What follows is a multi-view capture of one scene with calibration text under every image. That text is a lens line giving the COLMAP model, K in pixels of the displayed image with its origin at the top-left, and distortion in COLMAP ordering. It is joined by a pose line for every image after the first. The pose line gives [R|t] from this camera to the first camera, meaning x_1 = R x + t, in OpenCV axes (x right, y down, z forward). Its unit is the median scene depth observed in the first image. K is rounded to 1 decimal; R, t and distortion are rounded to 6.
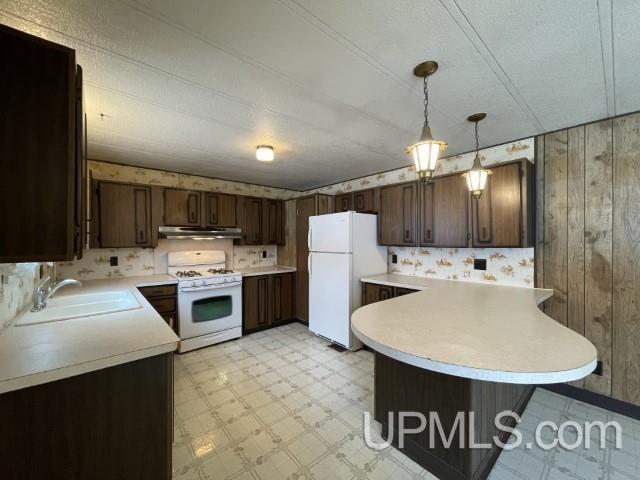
lens RADIAL K [[258.9, 0, 318.1], [0, 258.9, 242.3], [0, 0, 1]] dist [-0.002072, -0.000337]
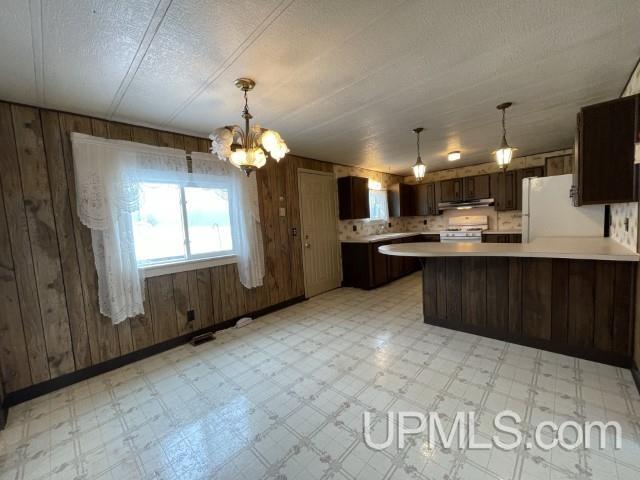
lens RADIAL K [[258.8, 0, 318.3], [0, 258.8, 241.4], [0, 0, 1]] dist [0.002305, 0.000920]
pose [[0.101440, 0.071264, -0.992286, 1.169501], [0.053462, 0.995599, 0.076967, 0.020149], [0.993404, -0.060857, 0.097183, -0.046764]]
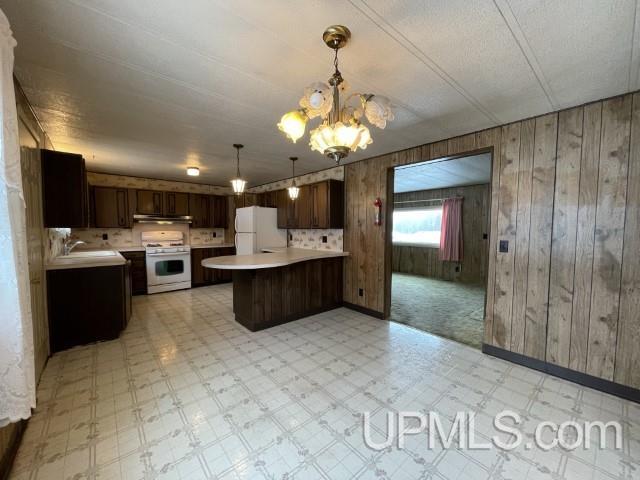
lens RADIAL K [[258.8, 0, 318.3], [0, 258.8, 241.4], [0, 0, 1]] dist [0.002305, 0.000920]
pose [[0.999968, 0.007897, 0.000880, 0.507786], [-0.007930, 0.998846, 0.047376, 0.016413], [-0.000505, -0.047382, 0.998877, -0.579103]]
